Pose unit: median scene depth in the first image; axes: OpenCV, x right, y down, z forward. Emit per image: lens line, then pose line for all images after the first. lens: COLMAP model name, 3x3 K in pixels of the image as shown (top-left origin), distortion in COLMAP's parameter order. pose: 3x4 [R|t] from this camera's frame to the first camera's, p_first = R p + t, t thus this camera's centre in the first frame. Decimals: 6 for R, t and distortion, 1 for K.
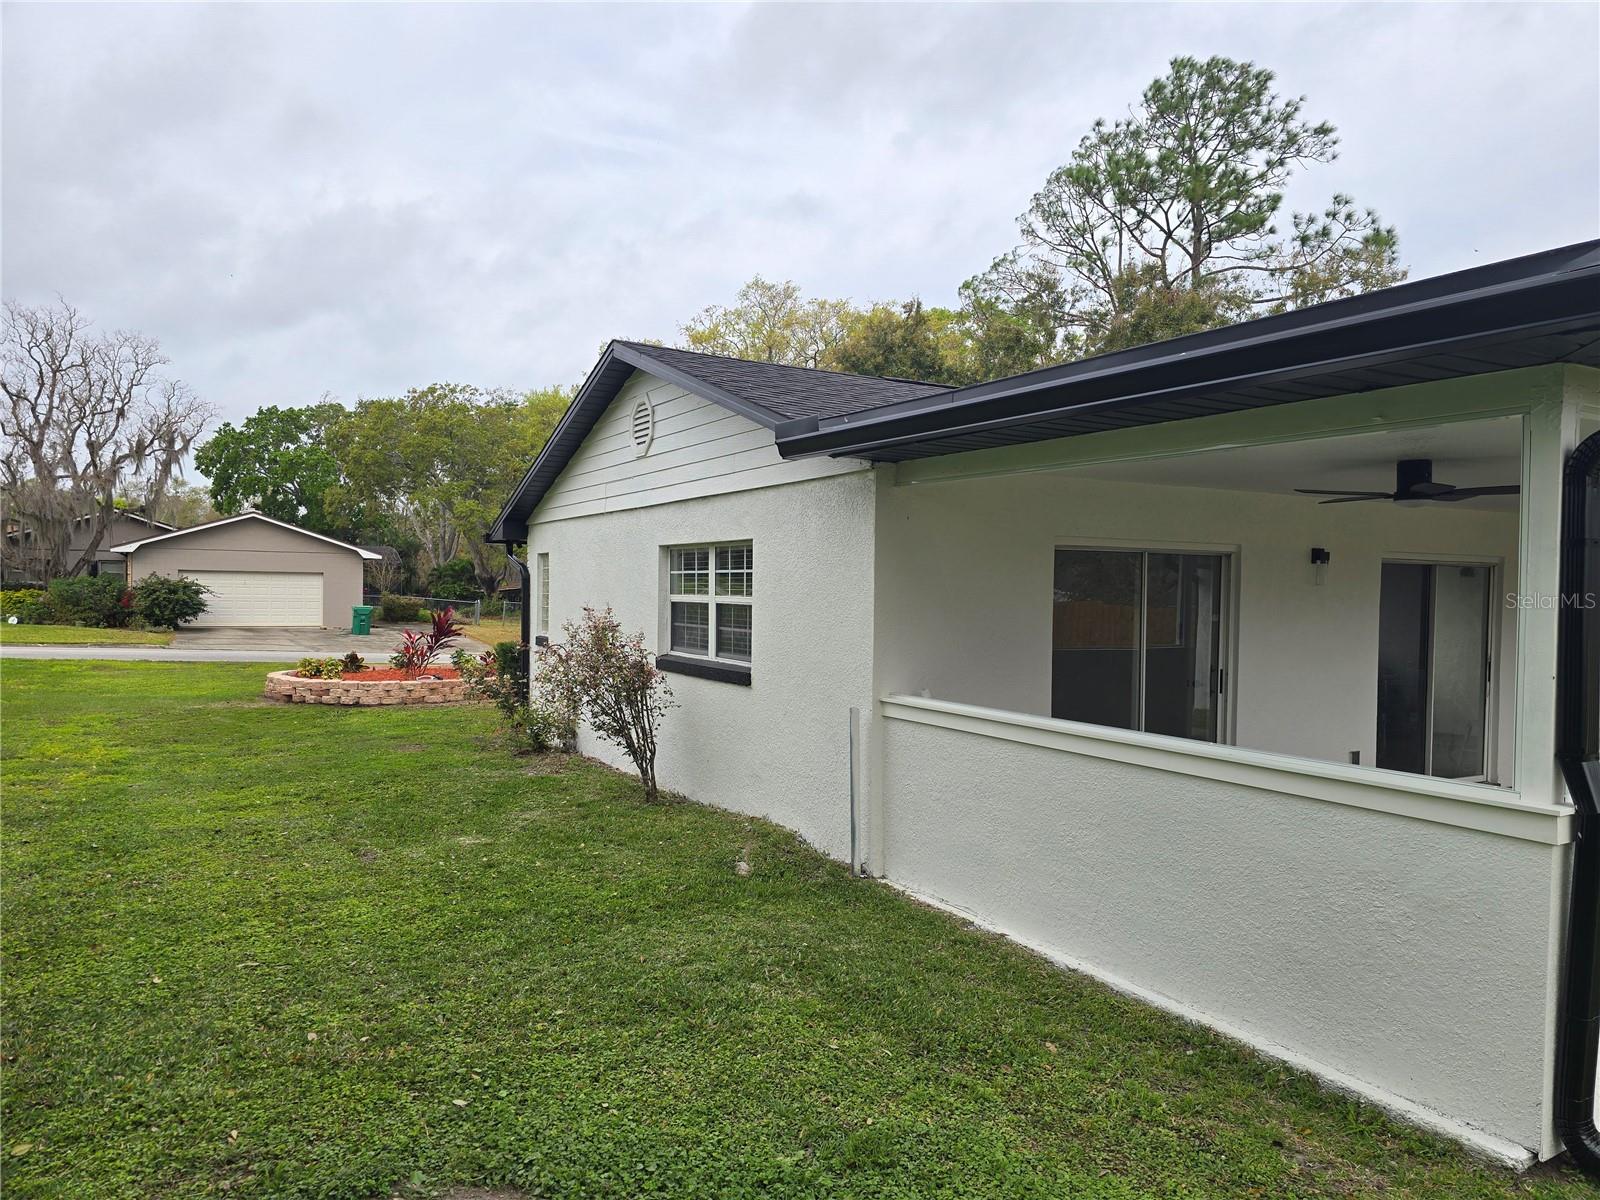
lens RADIAL K [[1077.1, 0, 802.4], [0, 1077.1, 603.3], [0, 0, 1]] dist [0.065651, -0.068644]
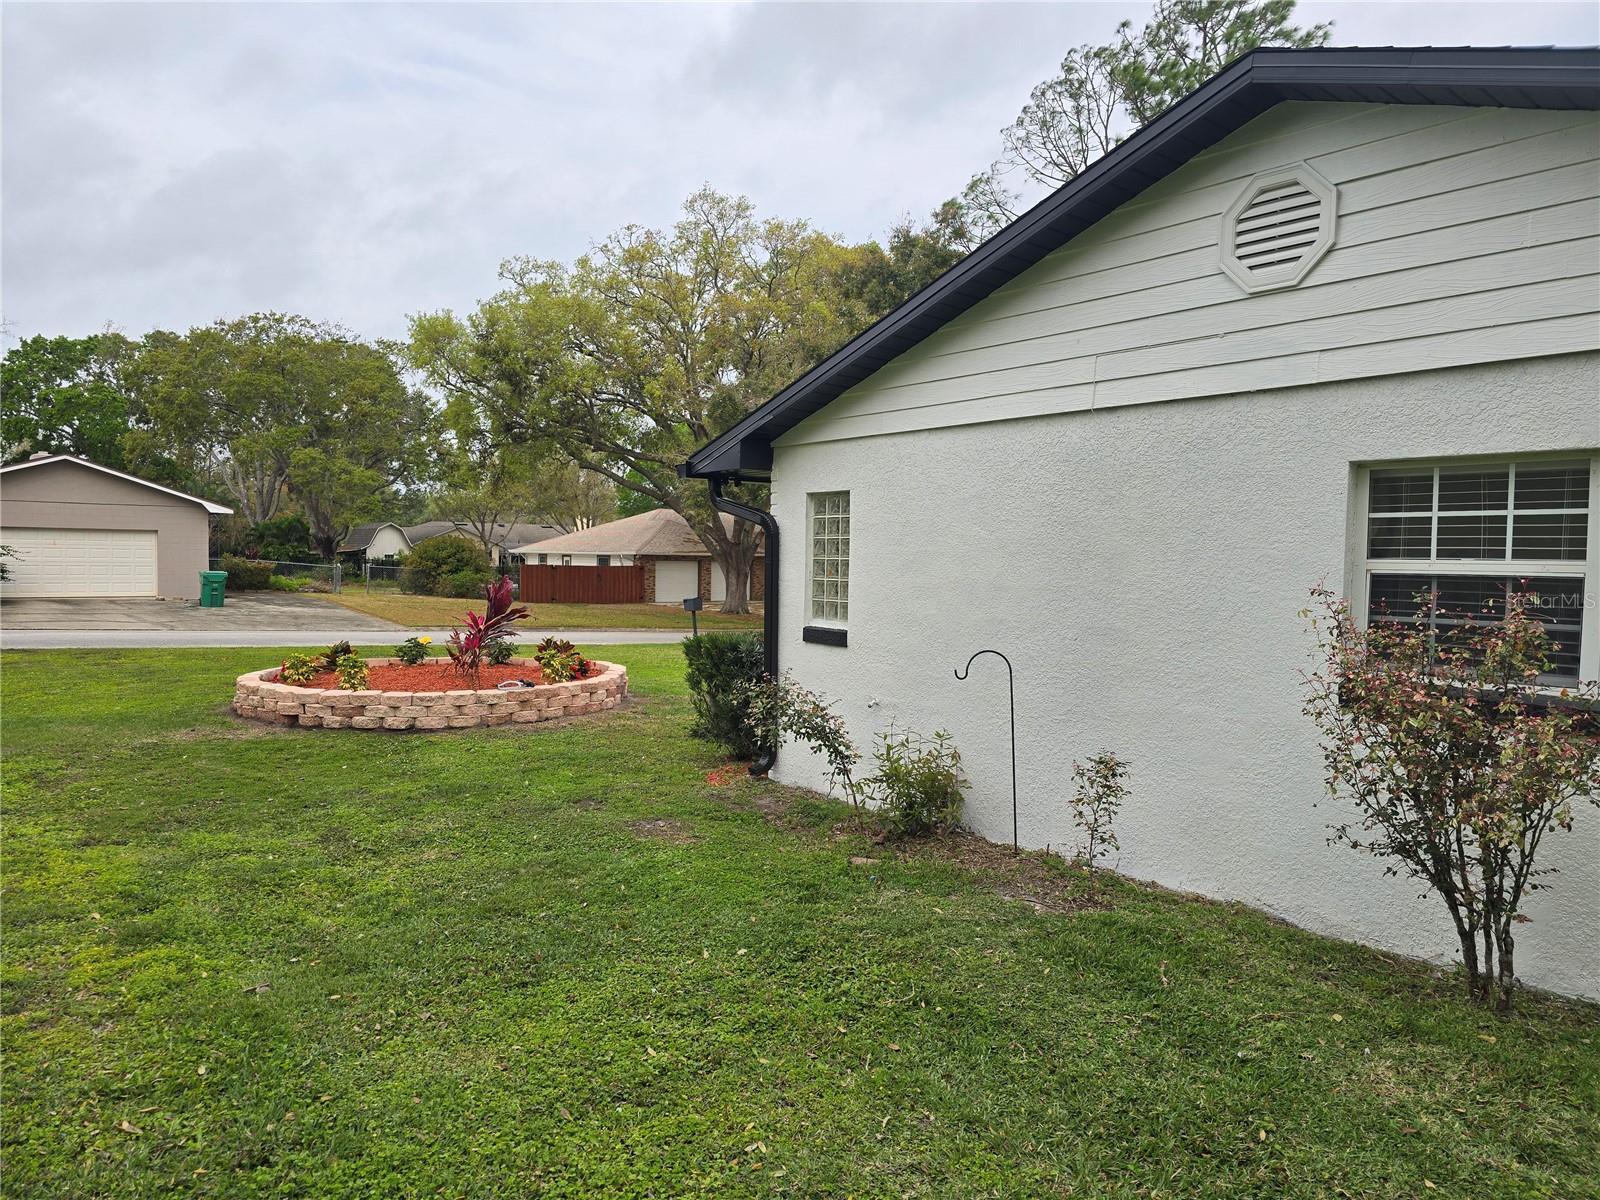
lens RADIAL K [[1077.1, 0, 802.4], [0, 1077.1, 603.3], [0, 0, 1]] dist [0.065651, -0.068644]
pose [[0.985846, -0.006026, 0.167547, -0.103420], [0.000351, 0.999426, 0.033877, -0.001137], [-0.167655, -0.033338, 0.985282, 0.117825]]
